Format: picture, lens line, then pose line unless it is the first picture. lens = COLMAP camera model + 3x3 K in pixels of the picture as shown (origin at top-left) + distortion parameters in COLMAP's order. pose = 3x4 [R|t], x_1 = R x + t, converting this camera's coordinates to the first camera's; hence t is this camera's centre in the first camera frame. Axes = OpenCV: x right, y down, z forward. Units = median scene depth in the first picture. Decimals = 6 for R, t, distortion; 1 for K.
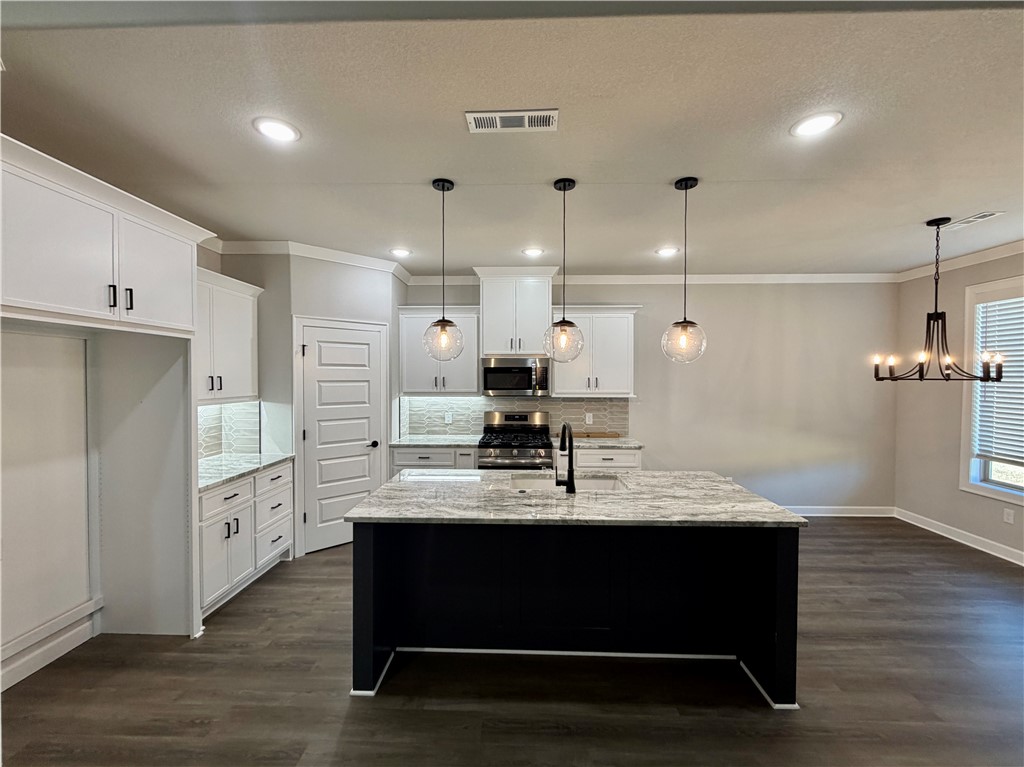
lens RADIAL K [[406.2, 0, 521.1], [0, 406.2, 379.2], [0, 0, 1]] dist [-0.000520, -0.000216]
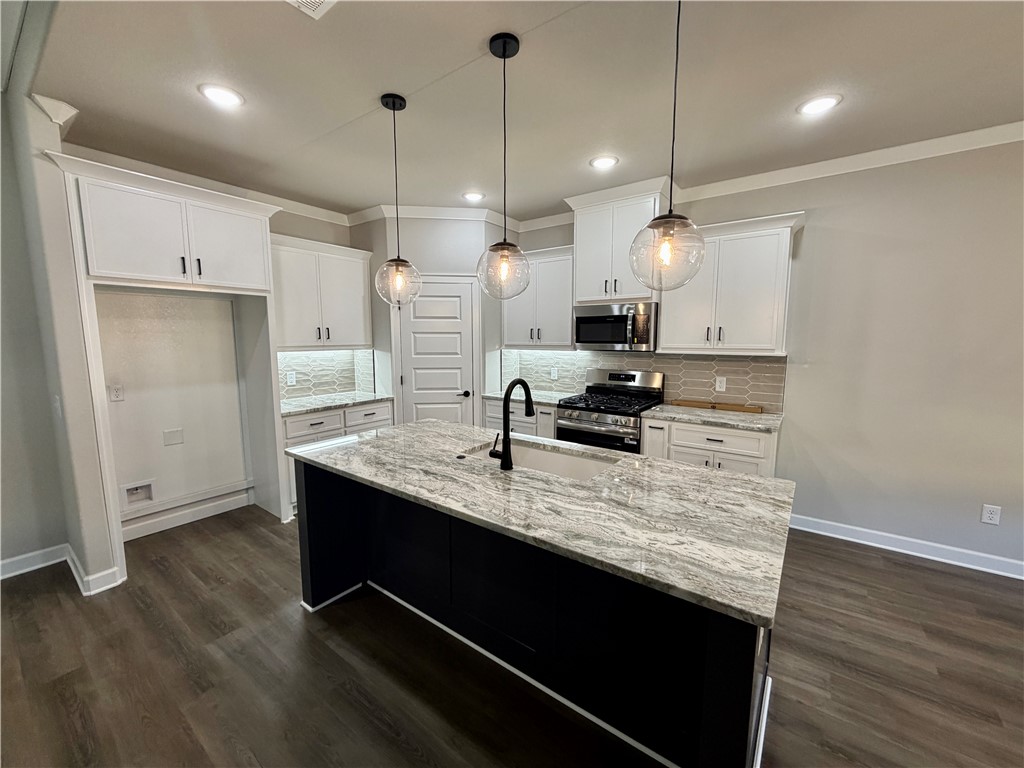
lens RADIAL K [[406.2, 0, 503.3], [0, 406.2, 379.7], [0, 0, 1]] dist [-0.000520, -0.000216]
pose [[0.823248, 0.059708, -0.564532, 0.349170], [-0.001126, 0.994623, 0.103554, 0.018386], [0.567680, -0.084615, 0.818889, 0.238054]]
